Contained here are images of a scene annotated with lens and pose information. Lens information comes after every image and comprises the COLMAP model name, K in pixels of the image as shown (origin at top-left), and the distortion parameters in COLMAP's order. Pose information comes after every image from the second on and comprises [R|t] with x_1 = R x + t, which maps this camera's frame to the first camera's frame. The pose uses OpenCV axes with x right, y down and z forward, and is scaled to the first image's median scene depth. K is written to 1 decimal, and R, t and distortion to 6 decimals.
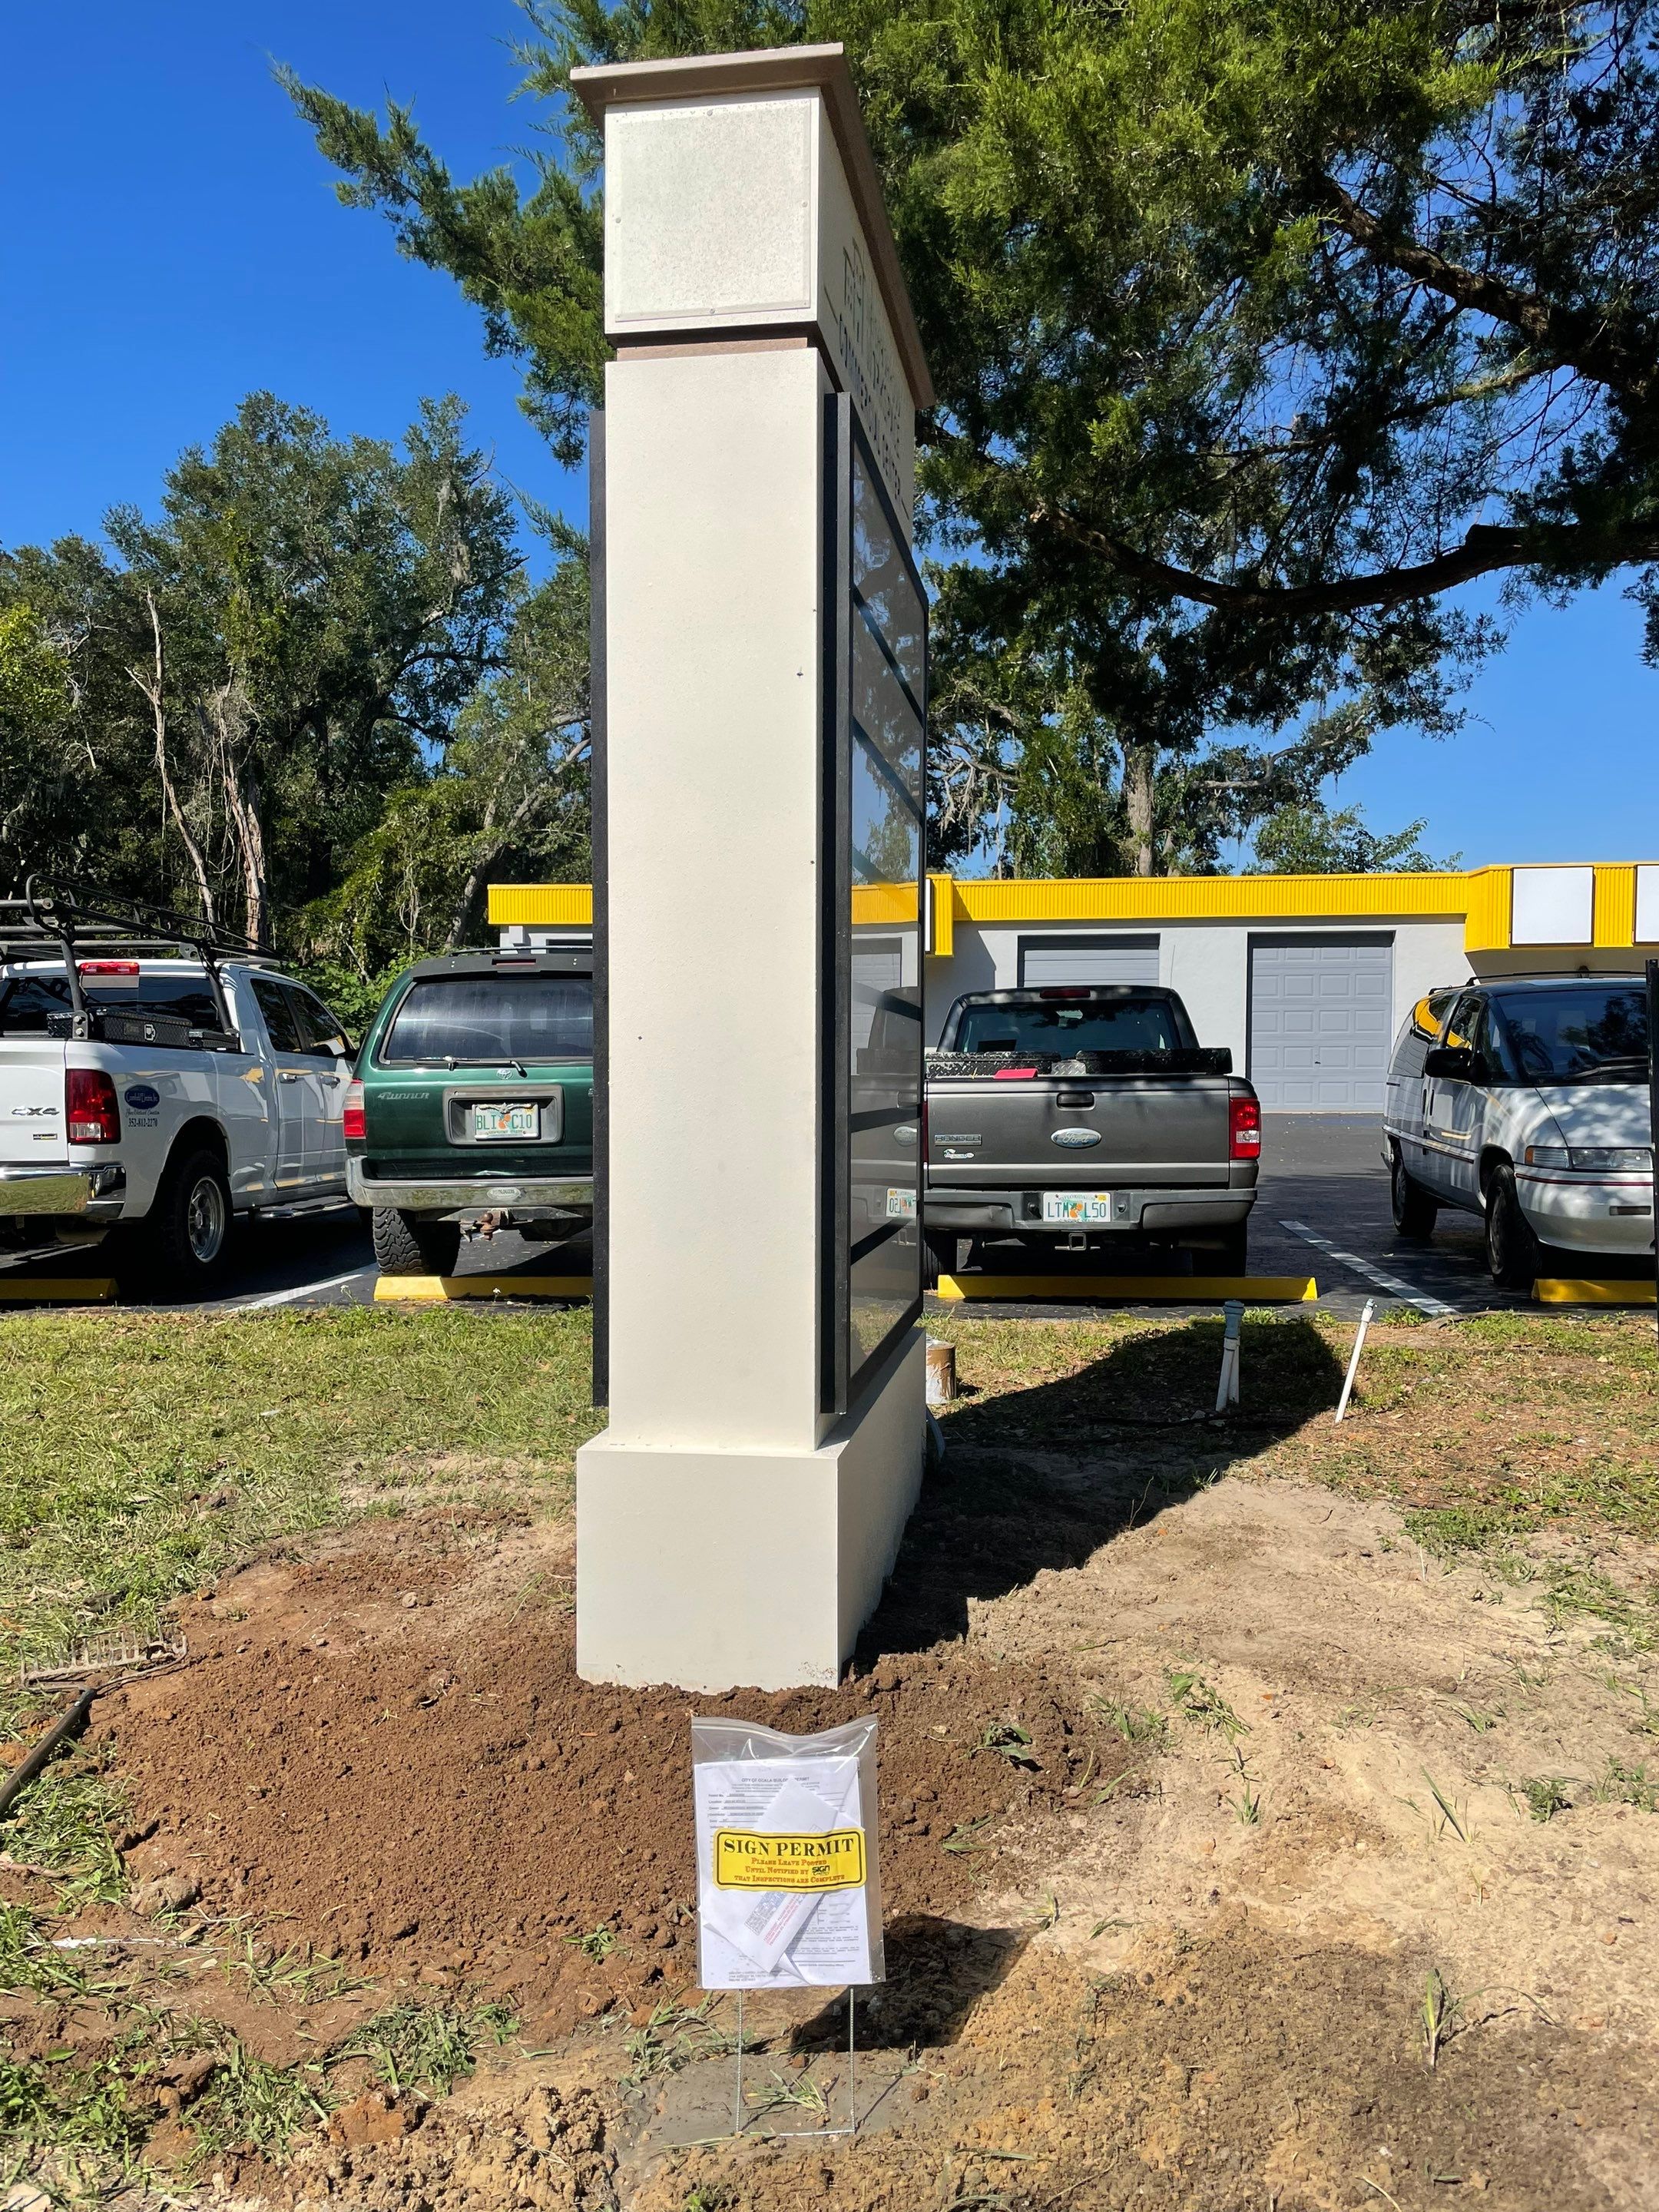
lens RADIAL K [[1668.0, 0, 837.1], [0, 1668.0, 1108.0], [0, 0, 1]] dist [0.083963, -0.117630]
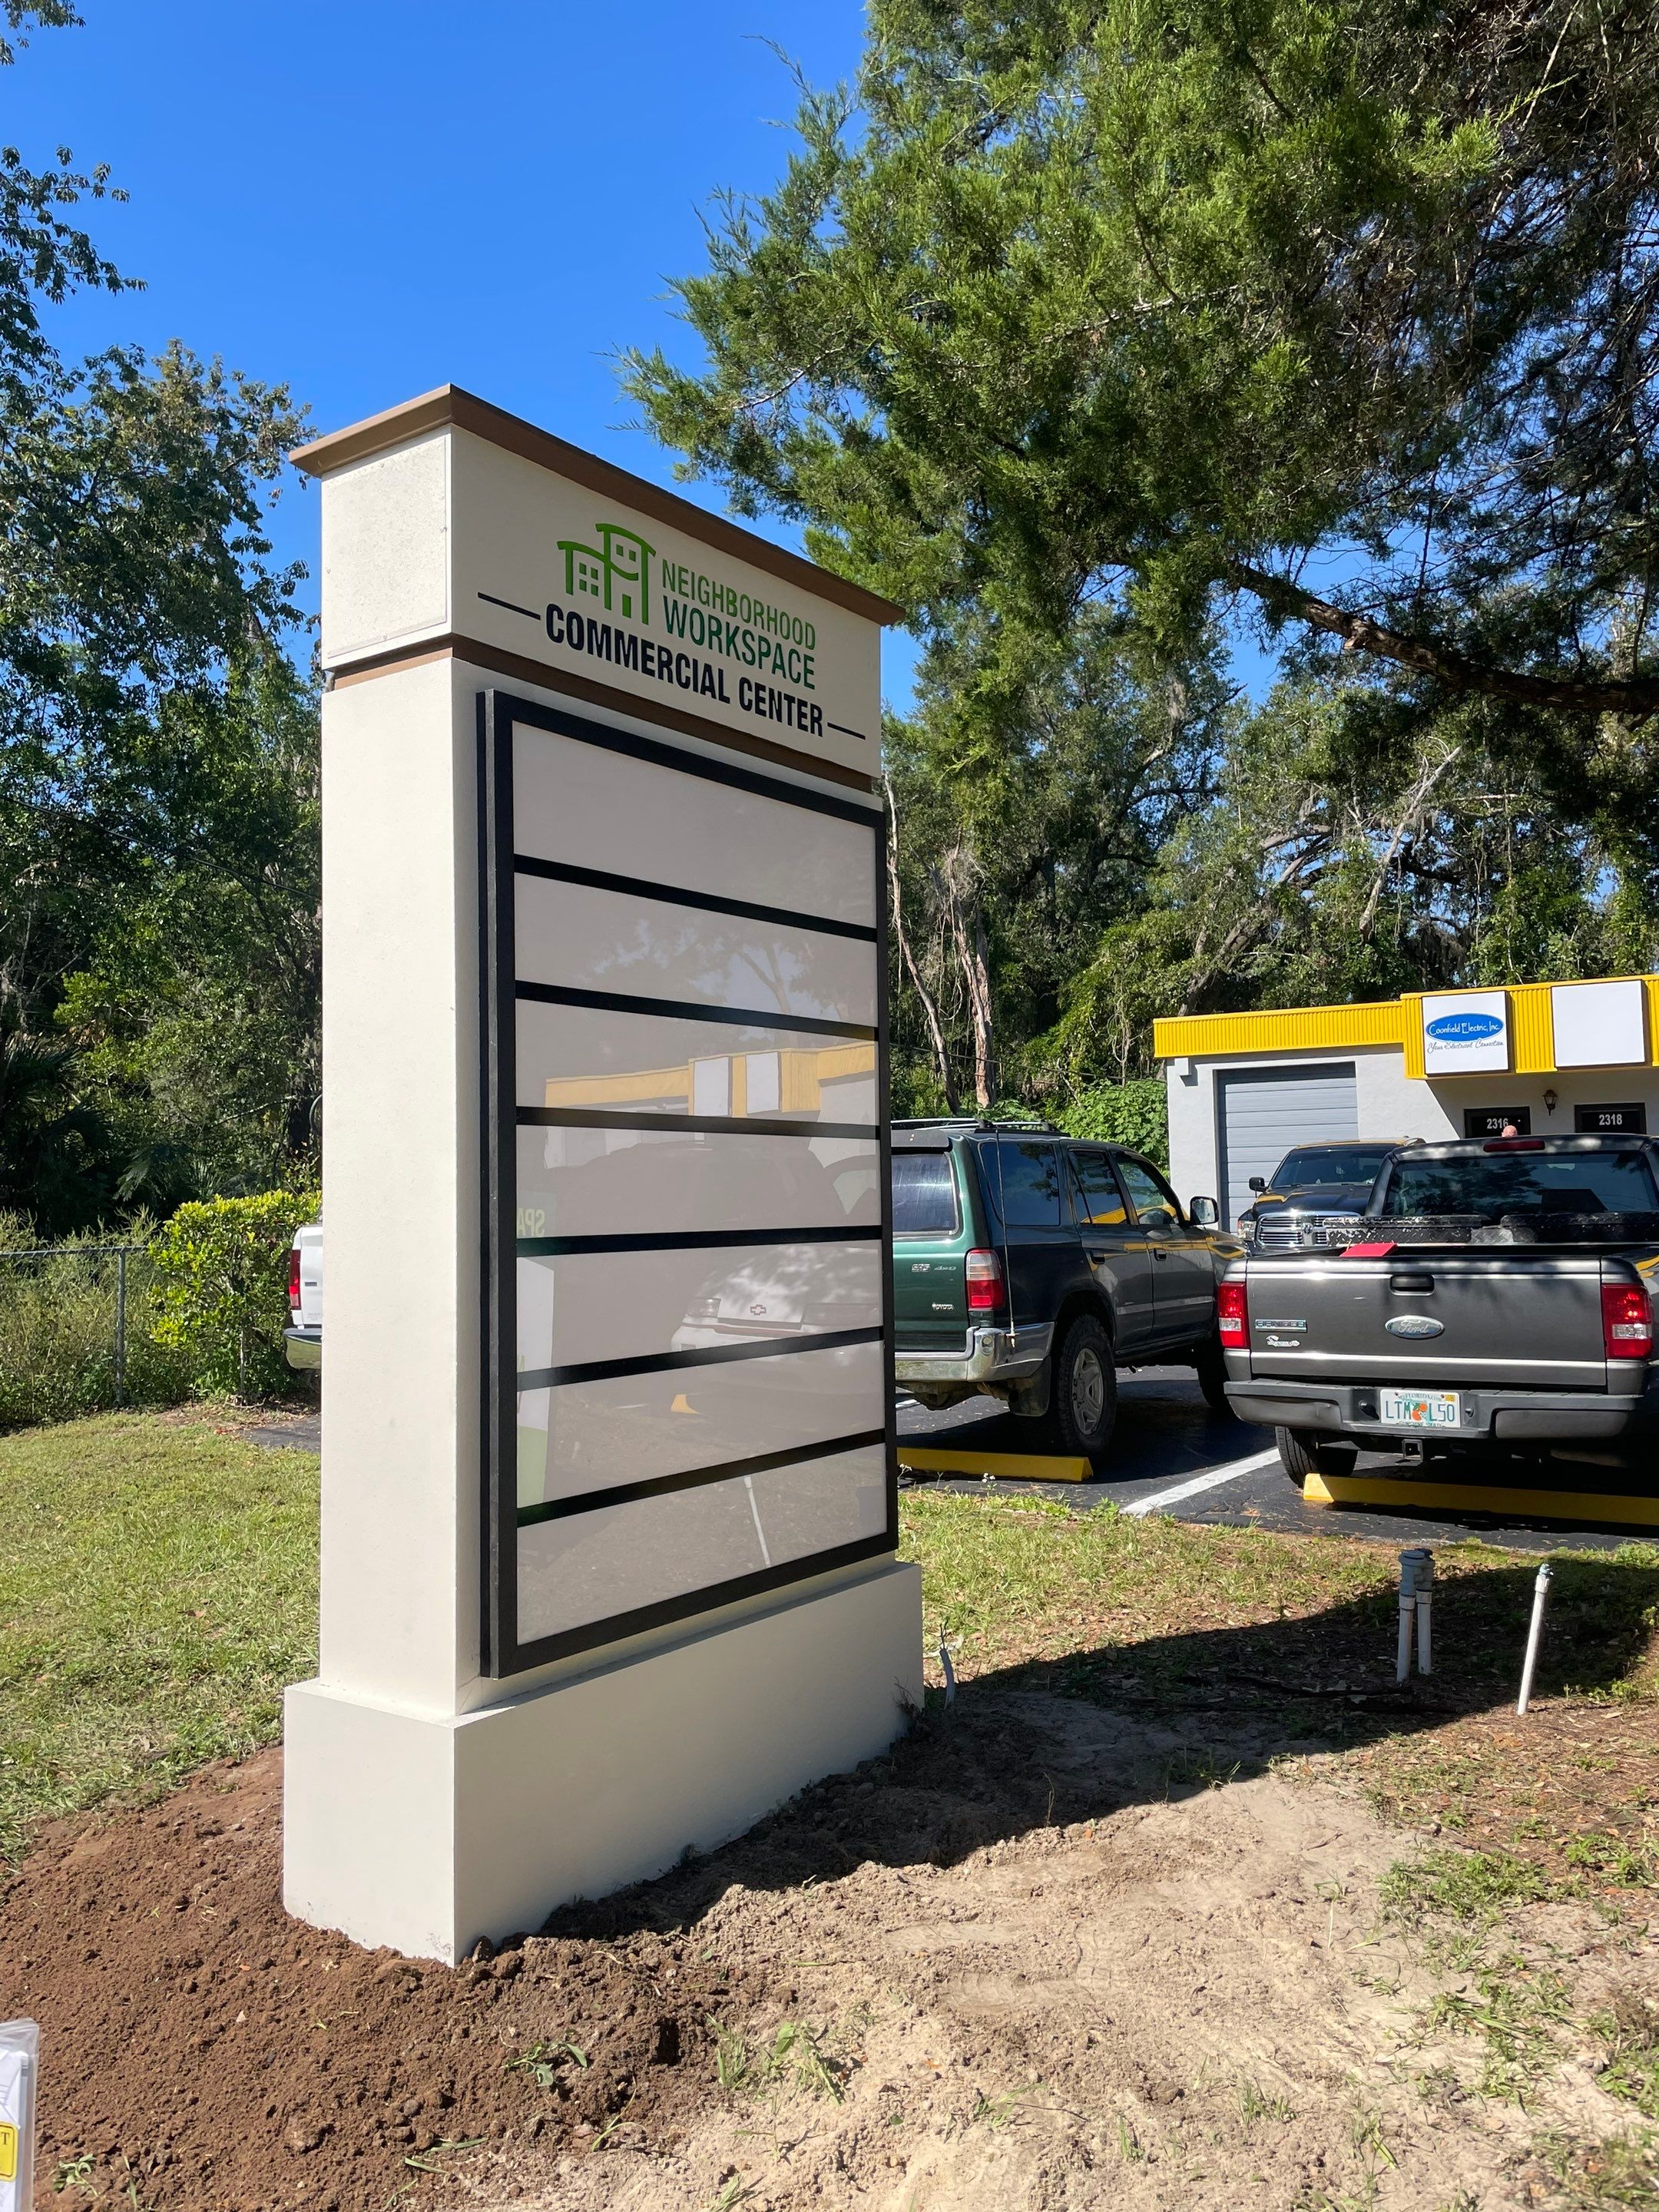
lens RADIAL K [[1668.0, 0, 837.1], [0, 1668.0, 1108.0], [0, 0, 1]] dist [0.083963, -0.117630]
pose [[0.892063, -0.038789, -0.450244, 0.245558], [0.007486, 0.997441, -0.071099, -0.032534], [0.451849, 0.060054, 0.890071, 0.065691]]
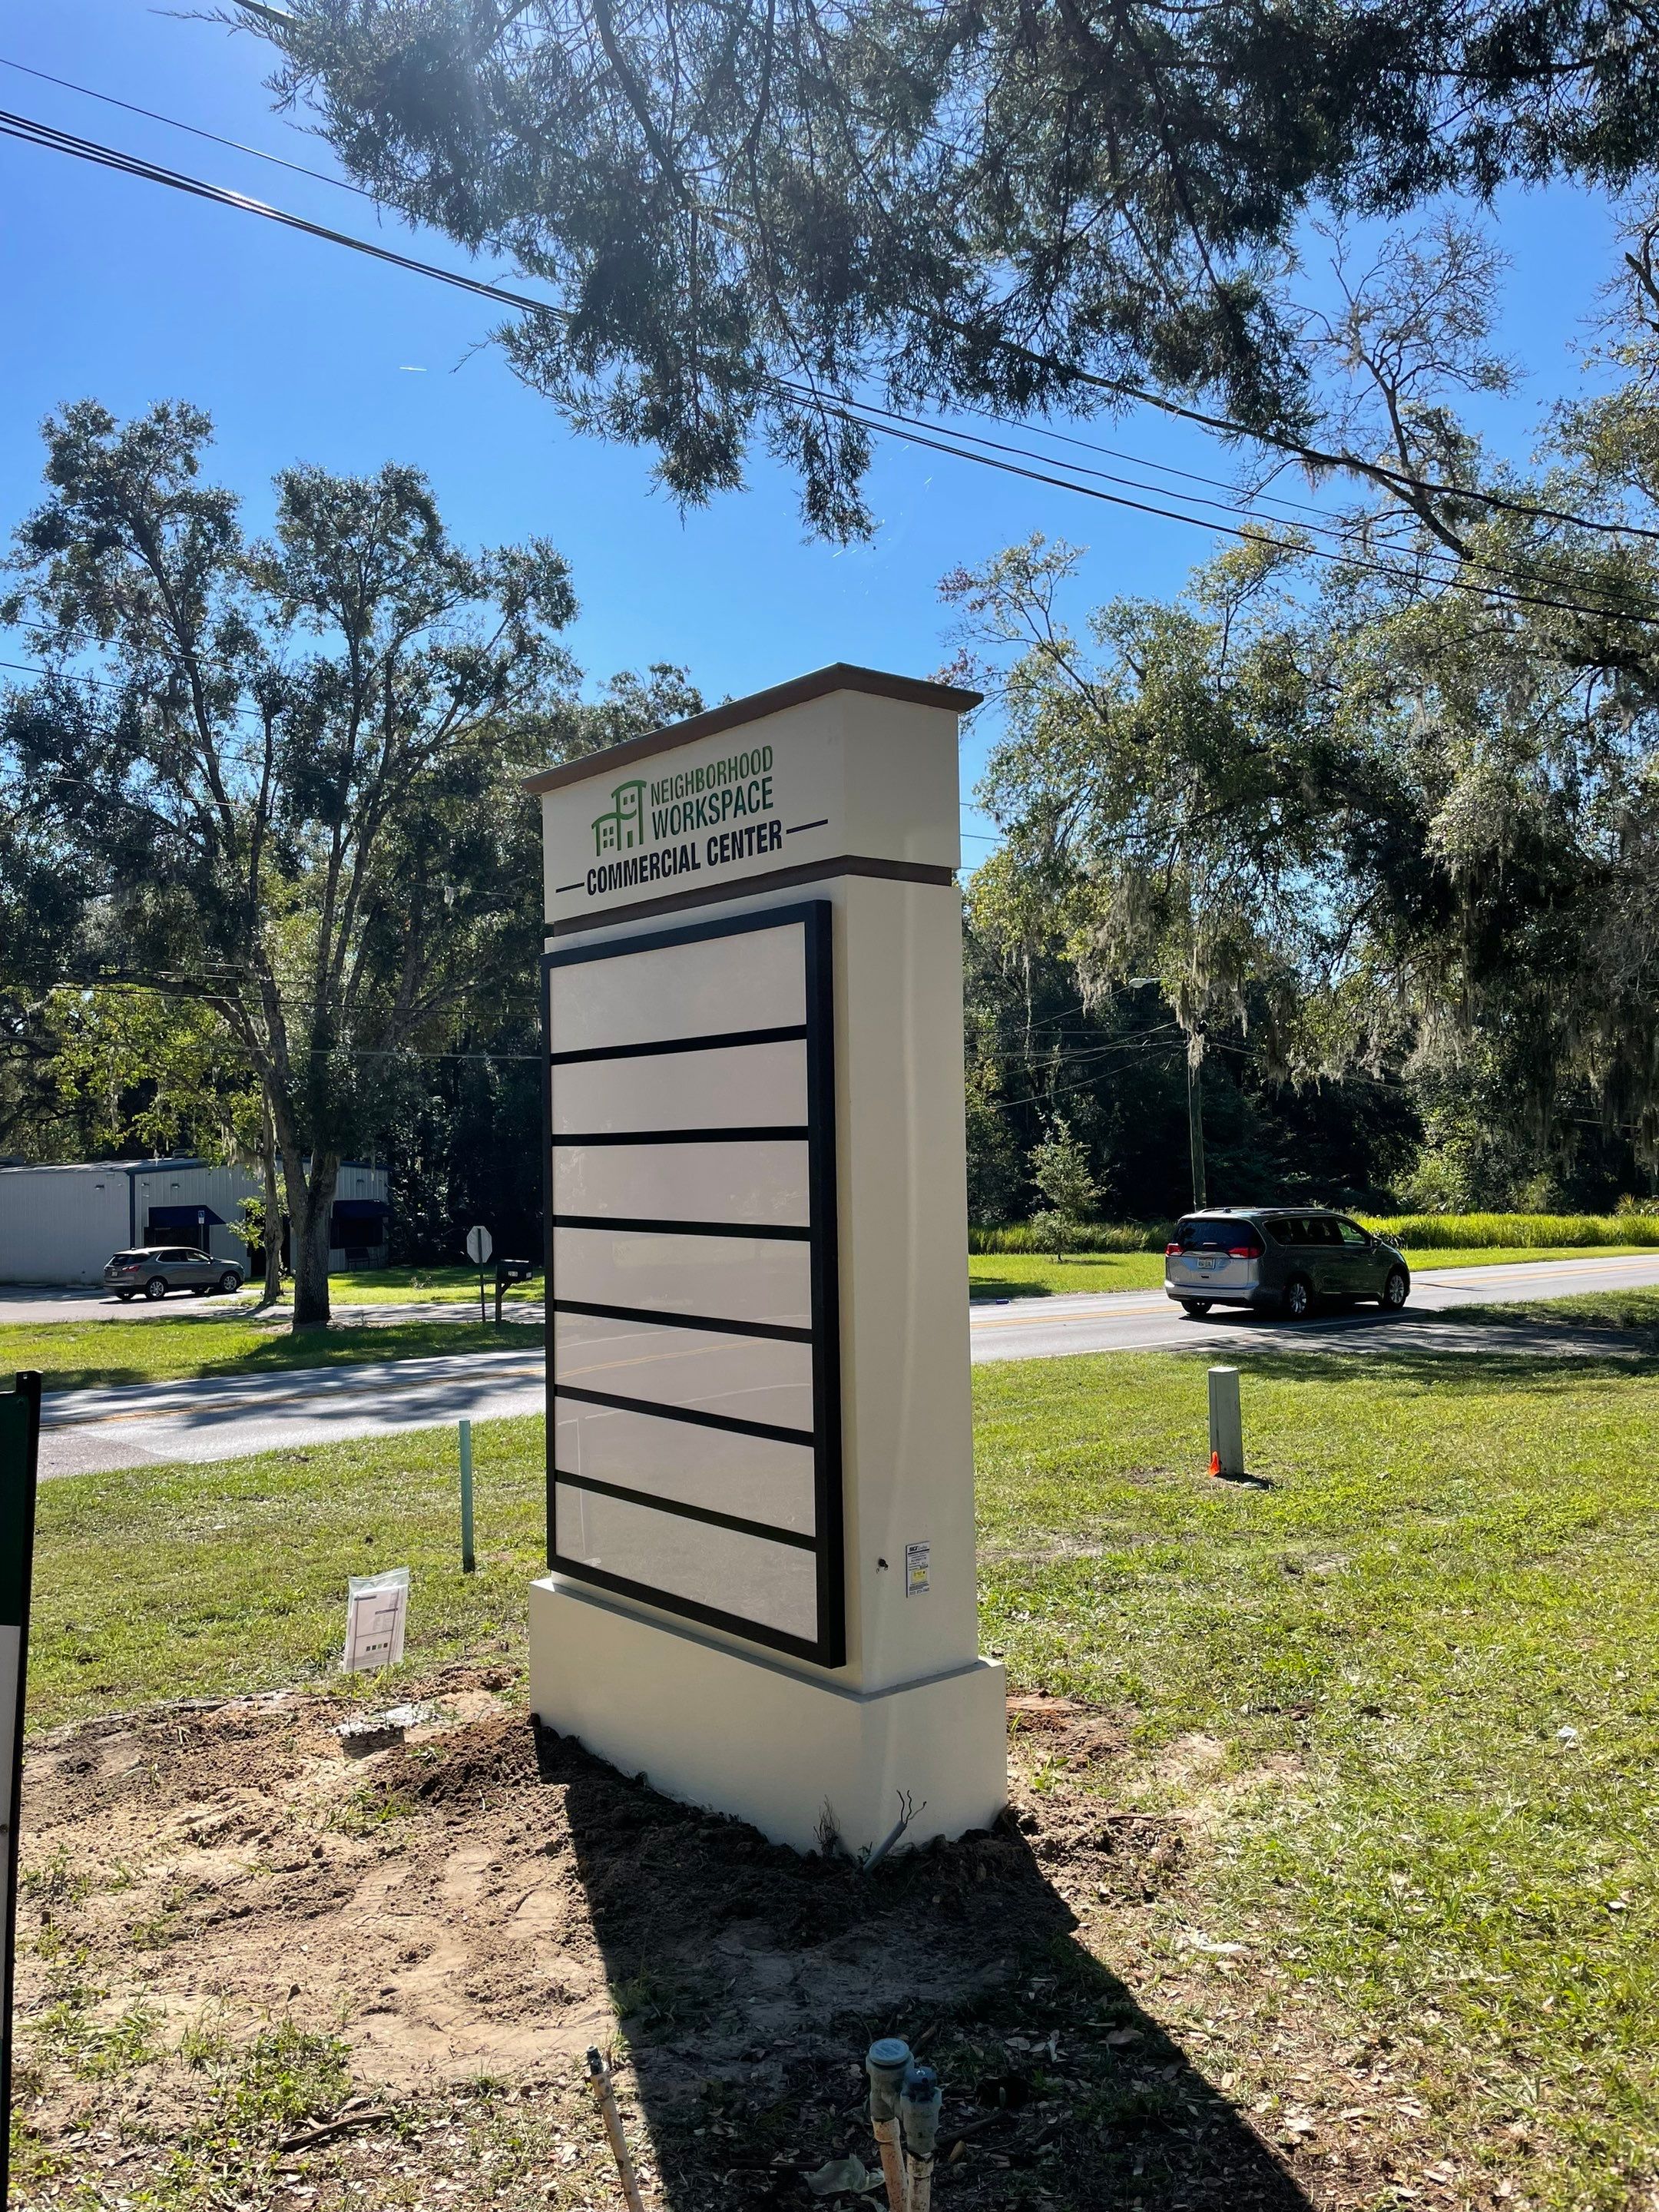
lens RADIAL K [[1699.0, 0, 859.5], [0, 1699.0, 1114.3], [0, 0, 1]] dist [0.076358, -0.107512]
pose [[-0.654214, -0.010860, -0.756232, 0.403310], [-0.002306, 0.999921, -0.012364, -0.091399], [0.756306, -0.006345, -0.654187, 0.878192]]
